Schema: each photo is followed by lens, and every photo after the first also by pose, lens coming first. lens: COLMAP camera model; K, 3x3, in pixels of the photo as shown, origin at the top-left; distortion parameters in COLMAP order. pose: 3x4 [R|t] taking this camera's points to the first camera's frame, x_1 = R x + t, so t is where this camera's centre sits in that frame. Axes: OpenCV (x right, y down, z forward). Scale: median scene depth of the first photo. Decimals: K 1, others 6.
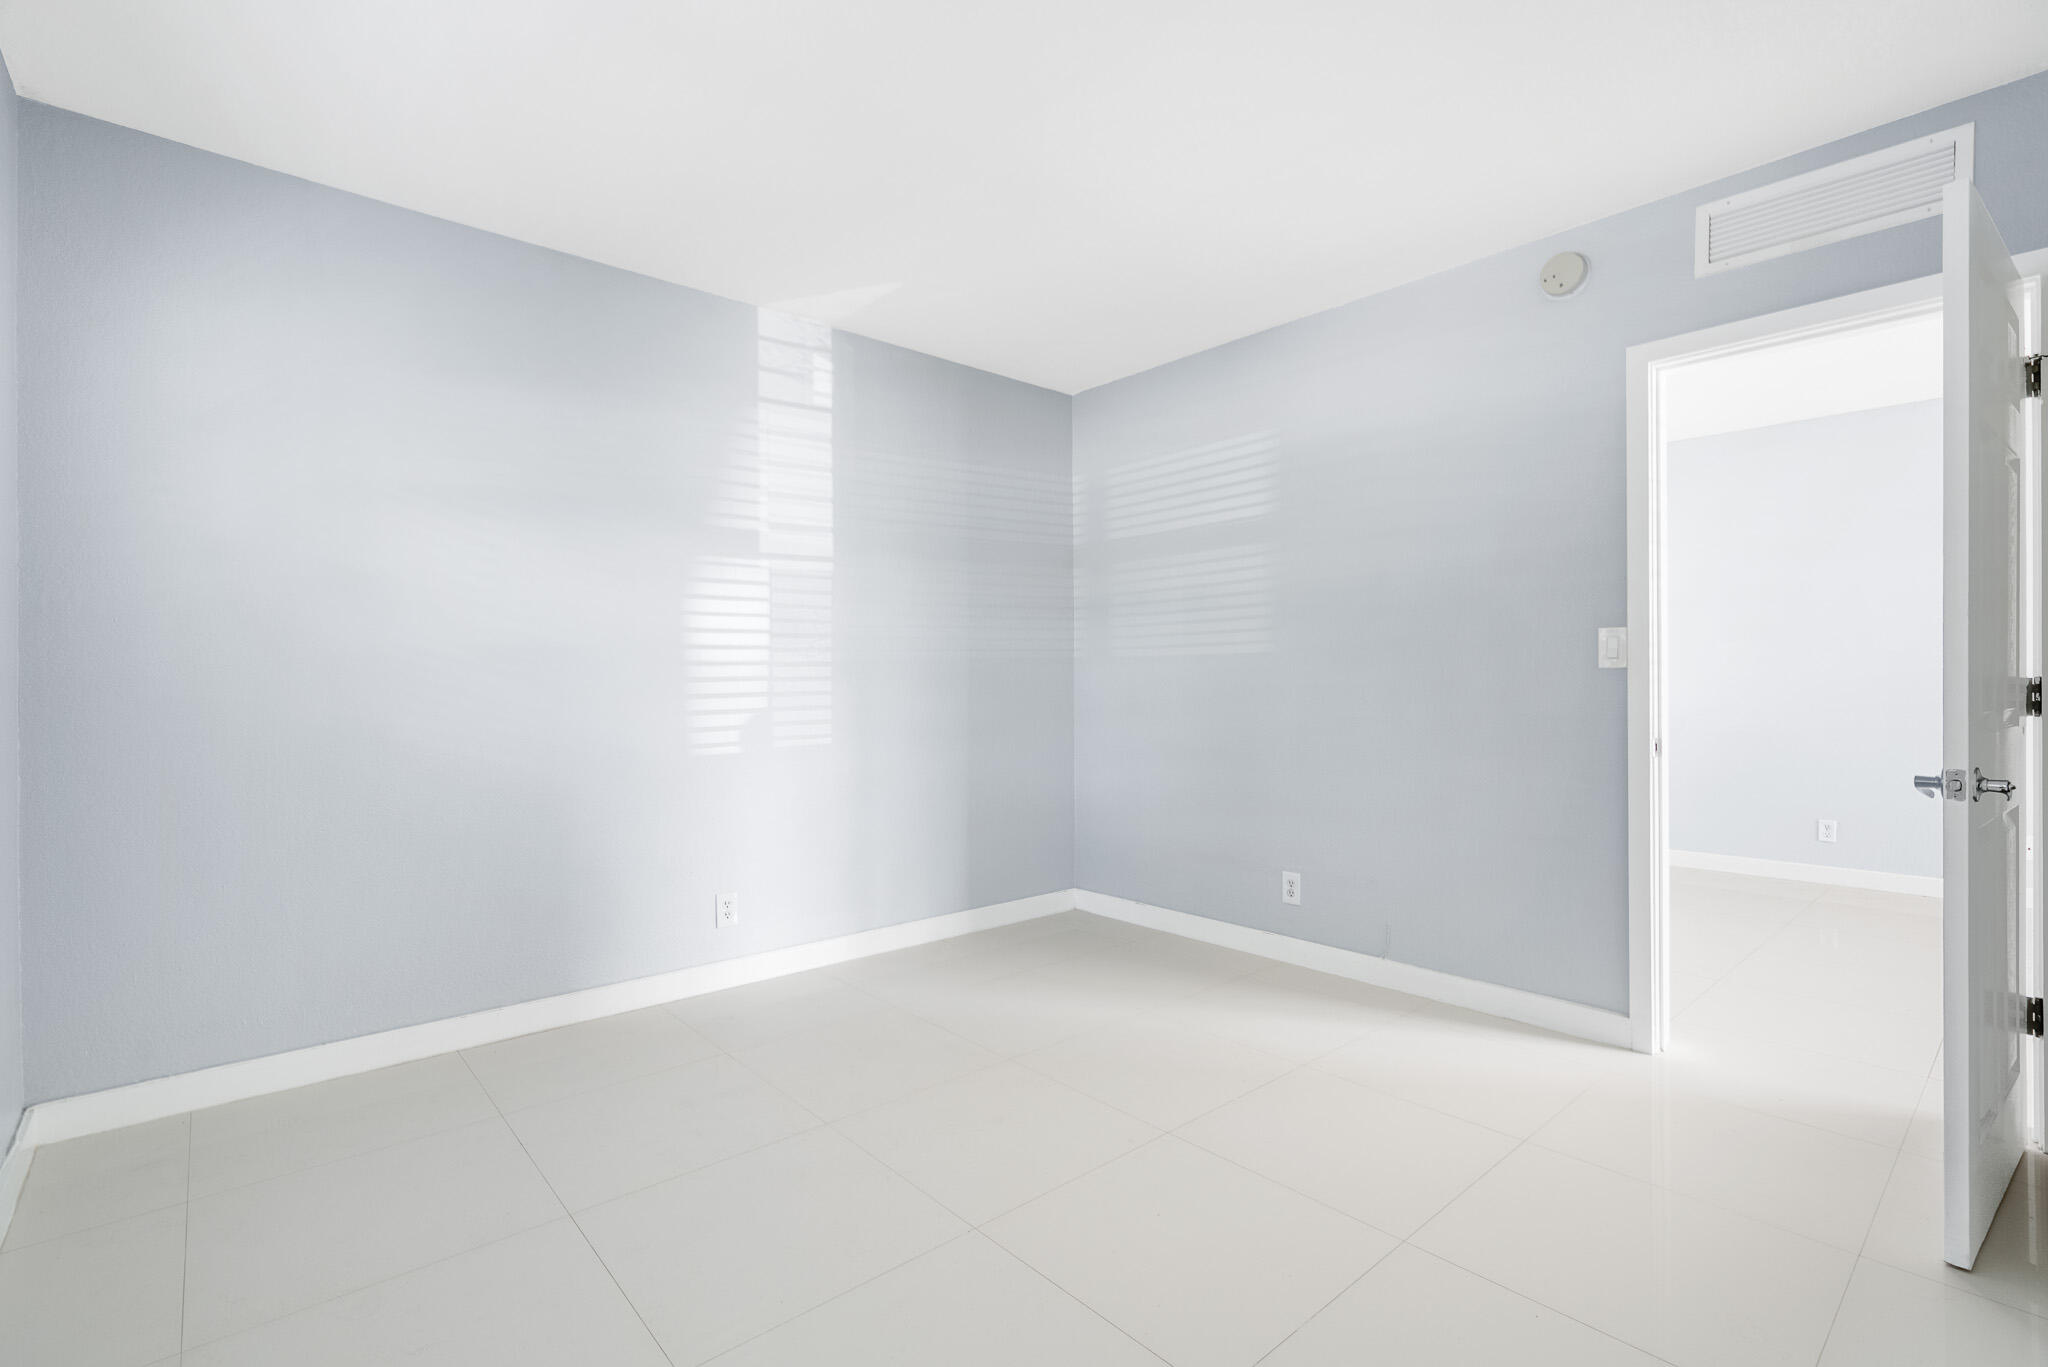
lens RADIAL K [[948.7, 0, 1016.1], [0, 948.7, 672.9], [0, 0, 1]] dist [-0.002639, 0.000204]
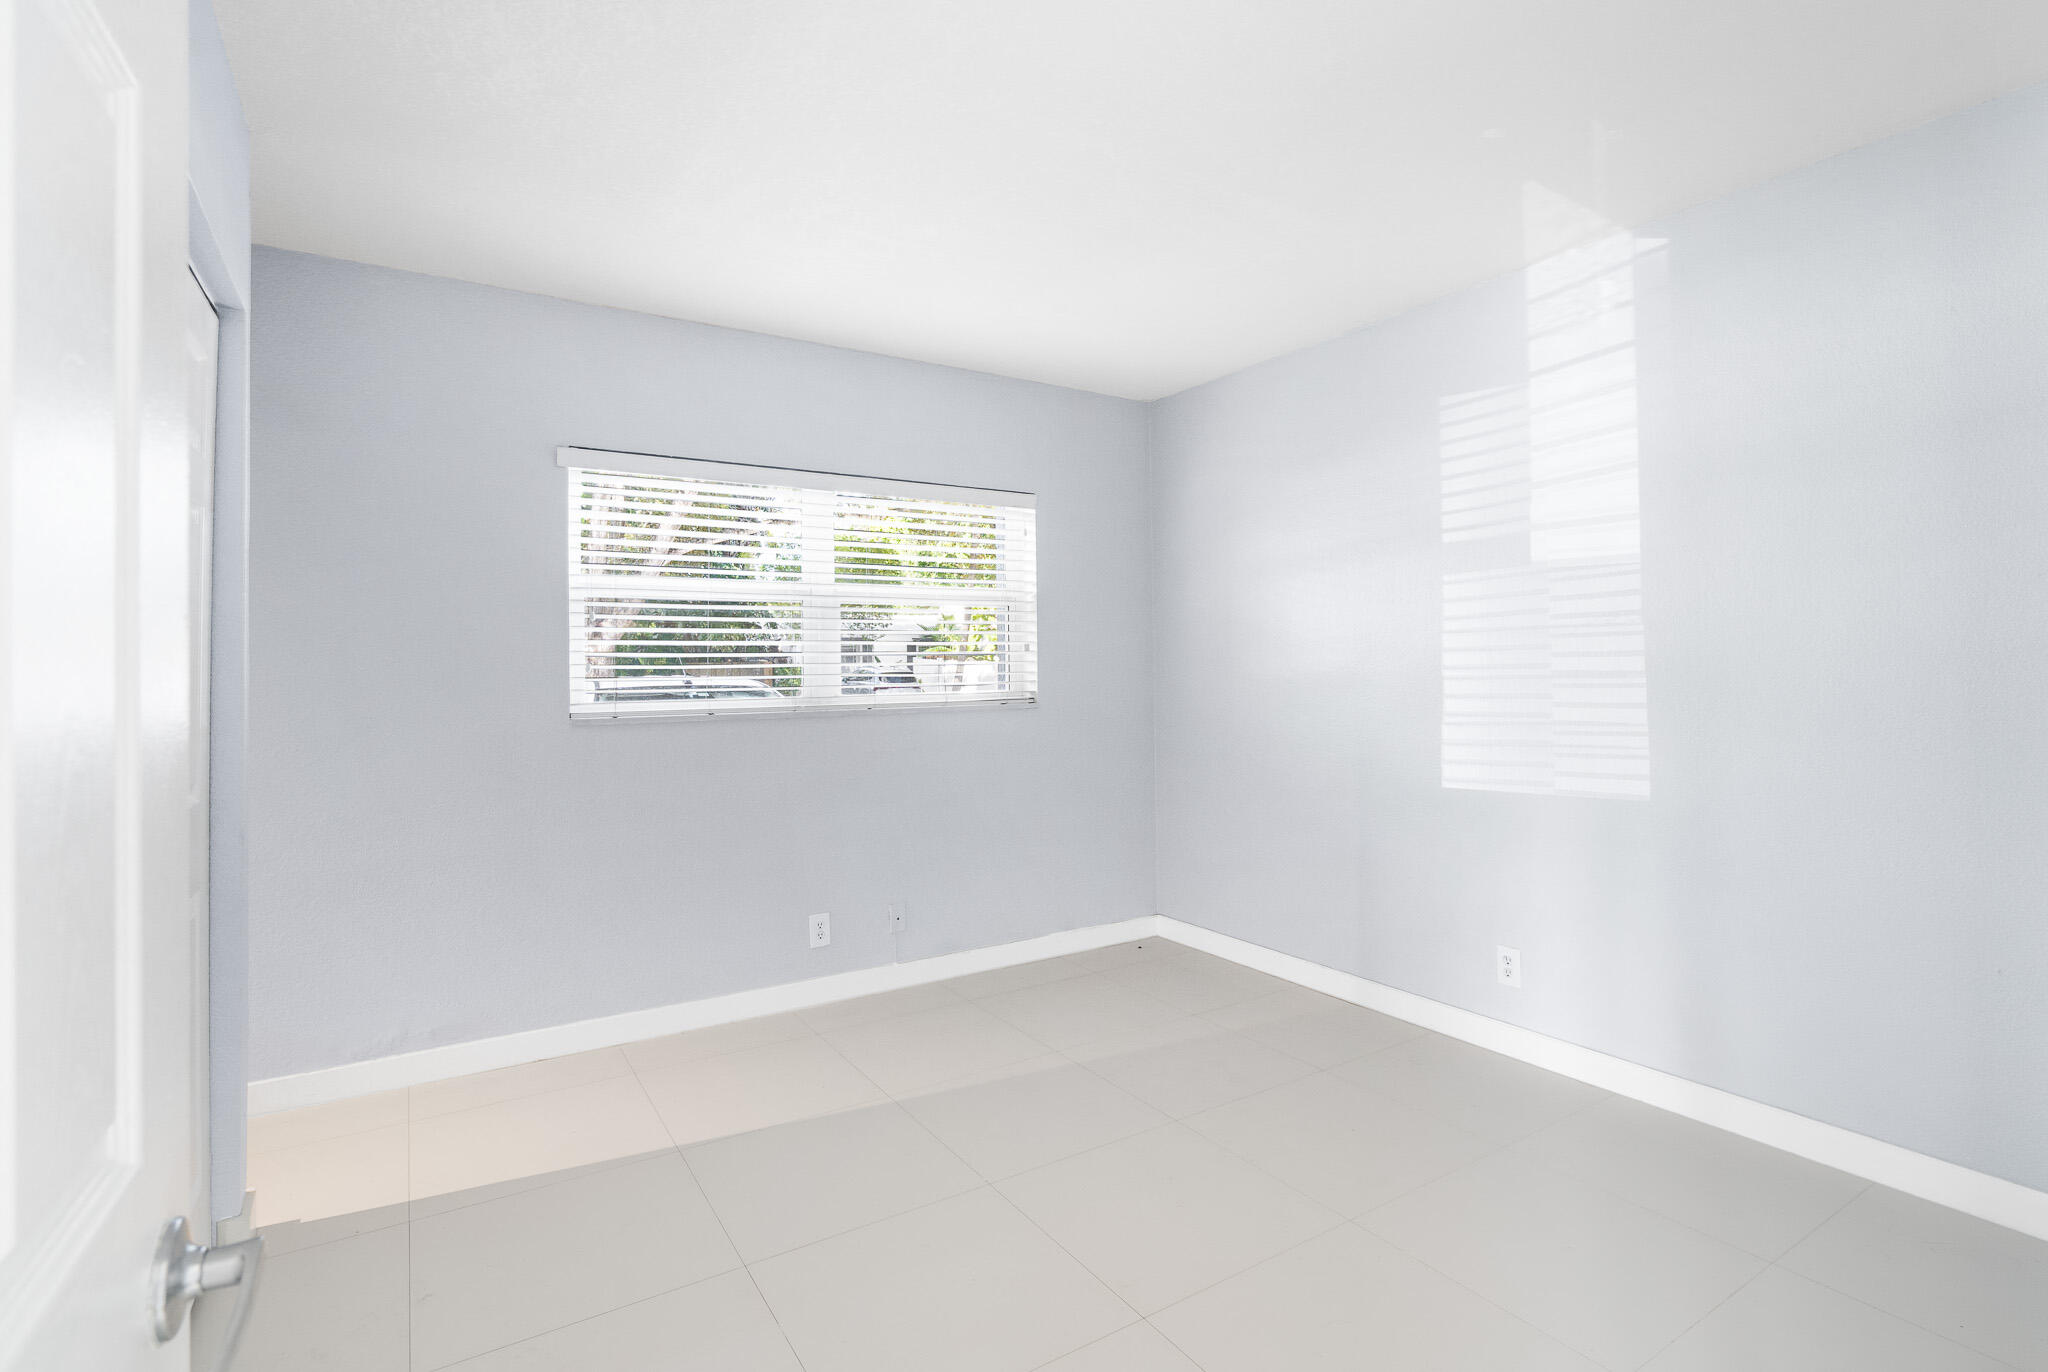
lens RADIAL K [[965.1, 0, 1024.0], [0, 965.1, 686.0], [0, 0, 1]] dist [-0.000643, -0.000069]
pose [[-0.149898, 0.011698, -0.988632, 0.651348], [0.011710, 0.999881, 0.010055, -0.027624], [0.988632, -0.010069, -0.150017, 0.686606]]
